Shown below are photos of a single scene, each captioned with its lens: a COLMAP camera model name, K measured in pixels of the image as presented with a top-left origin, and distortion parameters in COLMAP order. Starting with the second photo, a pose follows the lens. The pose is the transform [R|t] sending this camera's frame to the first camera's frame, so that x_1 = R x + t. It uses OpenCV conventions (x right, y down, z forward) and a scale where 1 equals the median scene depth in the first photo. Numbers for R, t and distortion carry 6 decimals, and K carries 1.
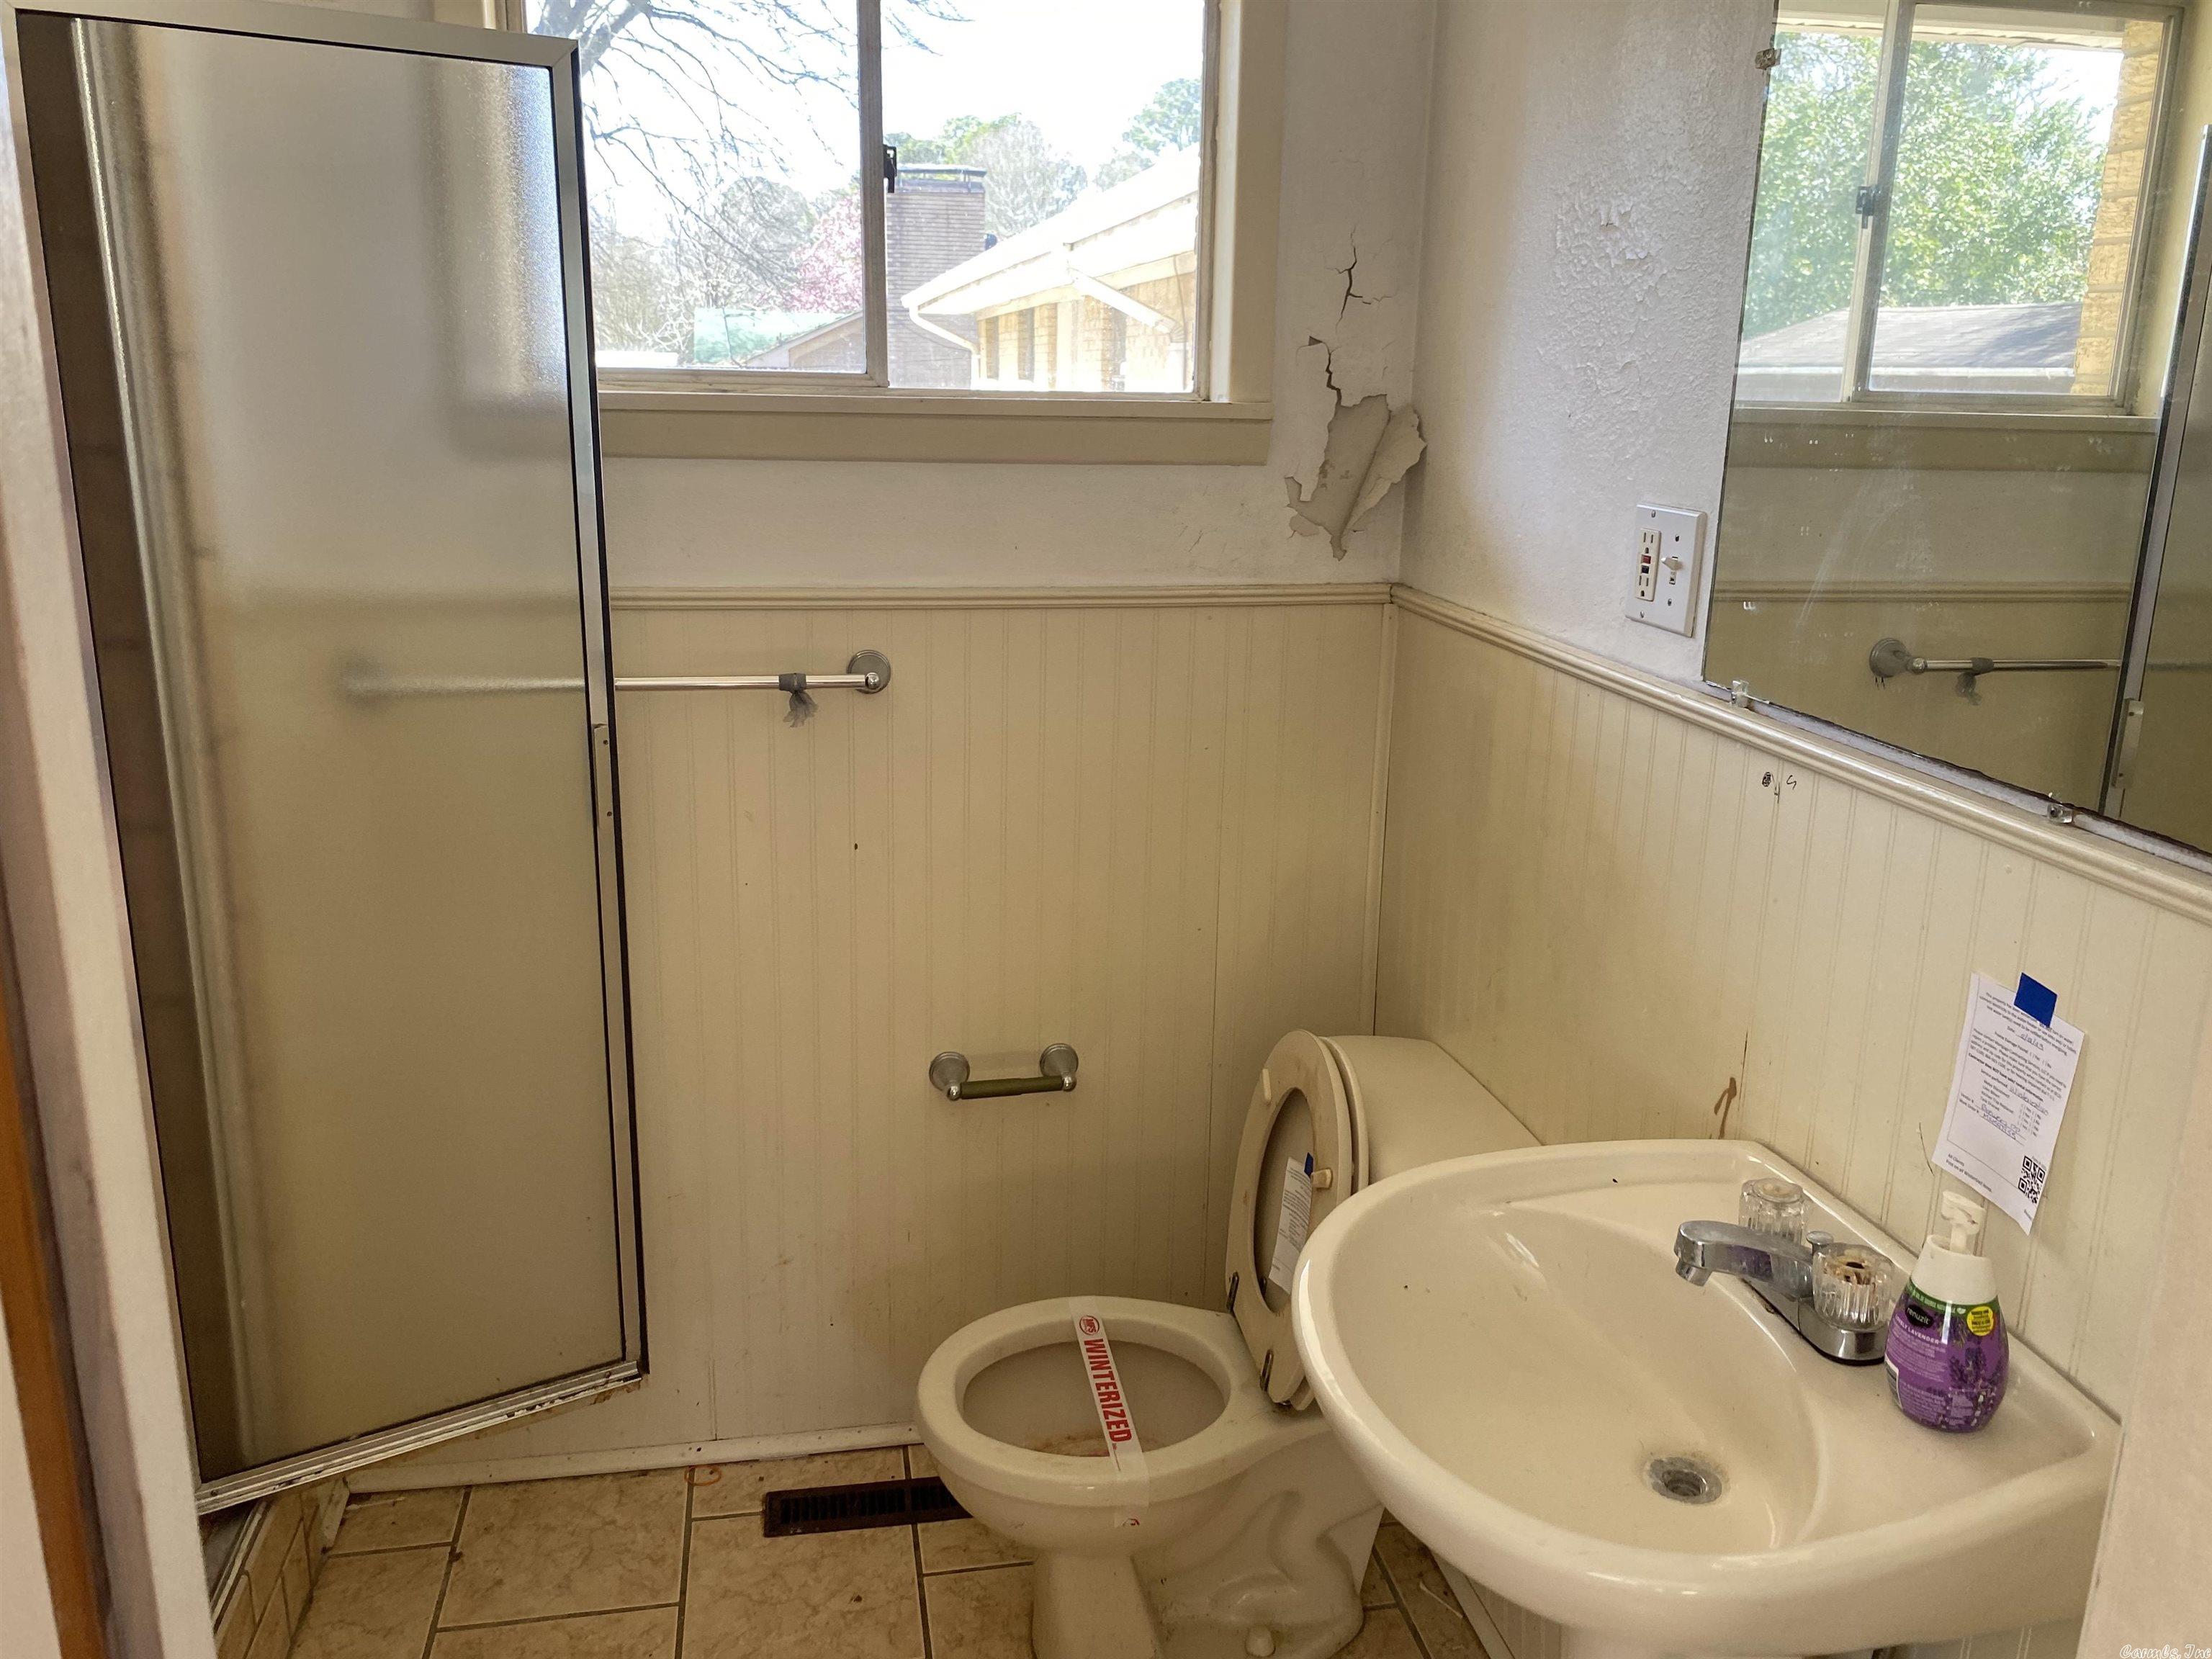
lens RADIAL K [[1700.1, 0, 1107.3], [0, 1700.1, 819.5], [0, 0, 1]] dist [0.013120, -0.005416]
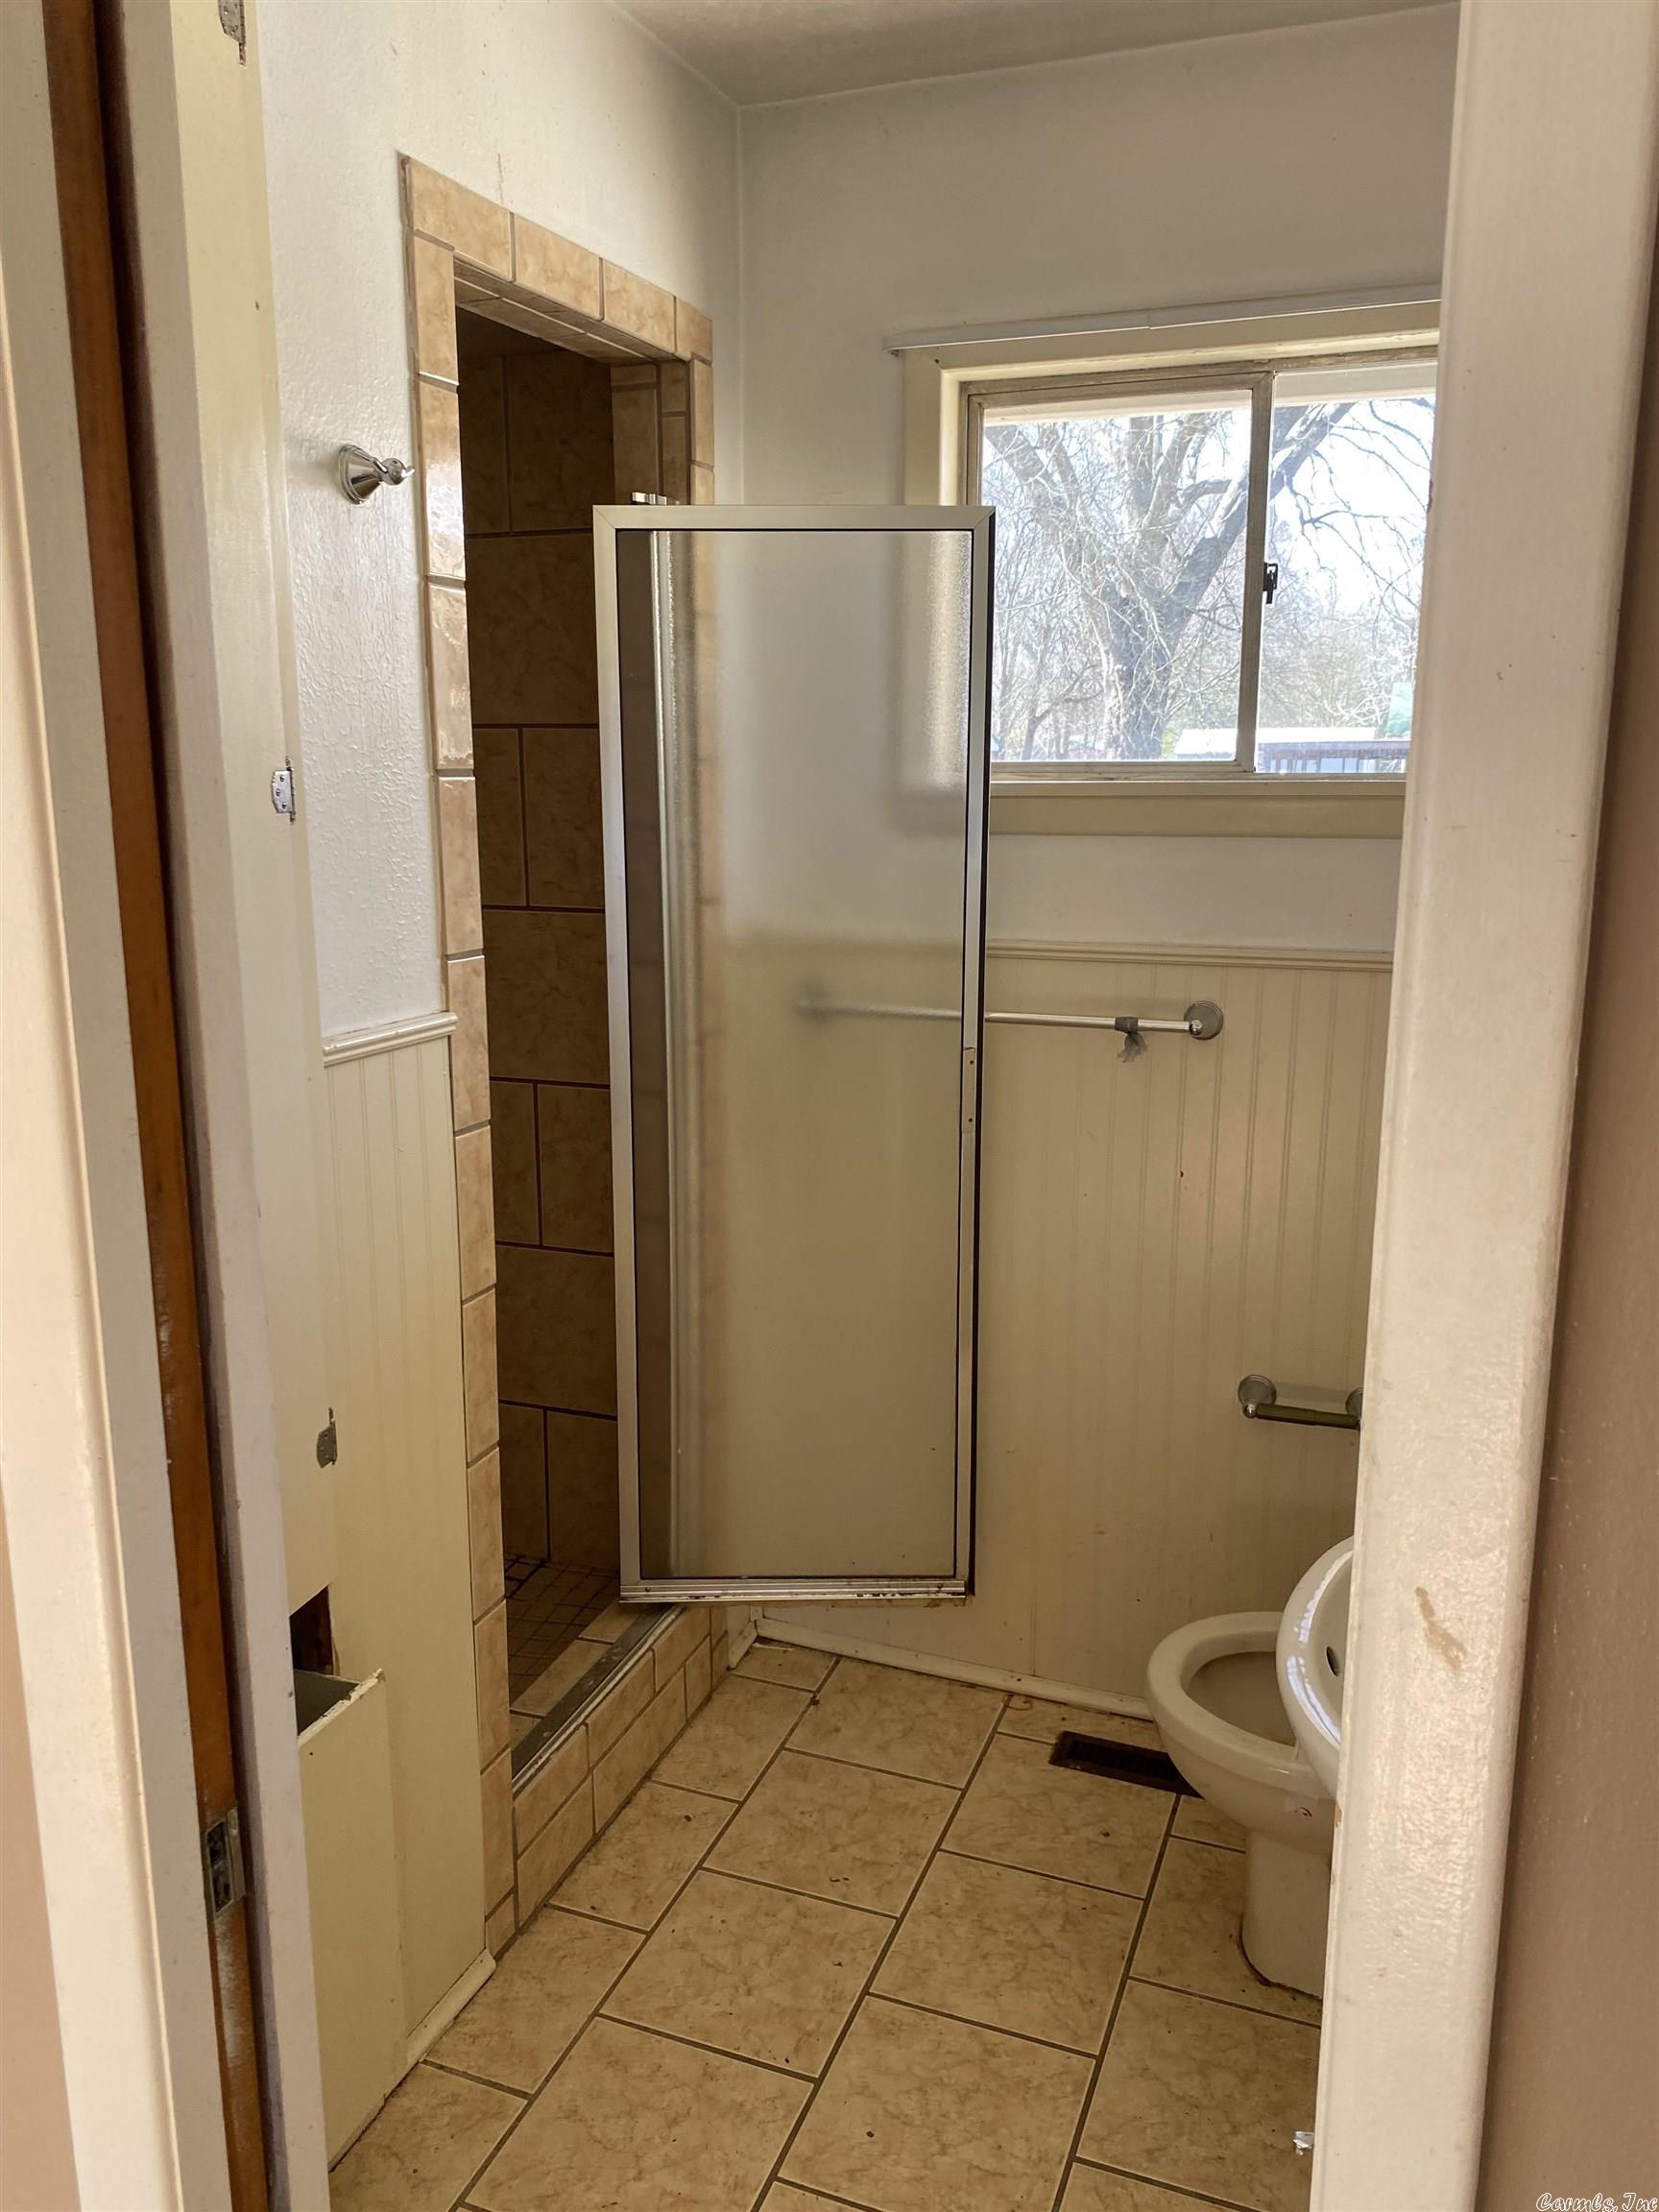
lens RADIAL K [[1680.5, 0, 829.5], [0, 1680.5, 1106.0], [0, 0, 1]] dist [0.161101, -0.344579]
pose [[0.854087, 0.090686, -0.512164, 0.235241], [-0.116151, 0.993071, -0.017855, 0.019710], [0.506996, 0.074738, 0.858702, -0.103041]]
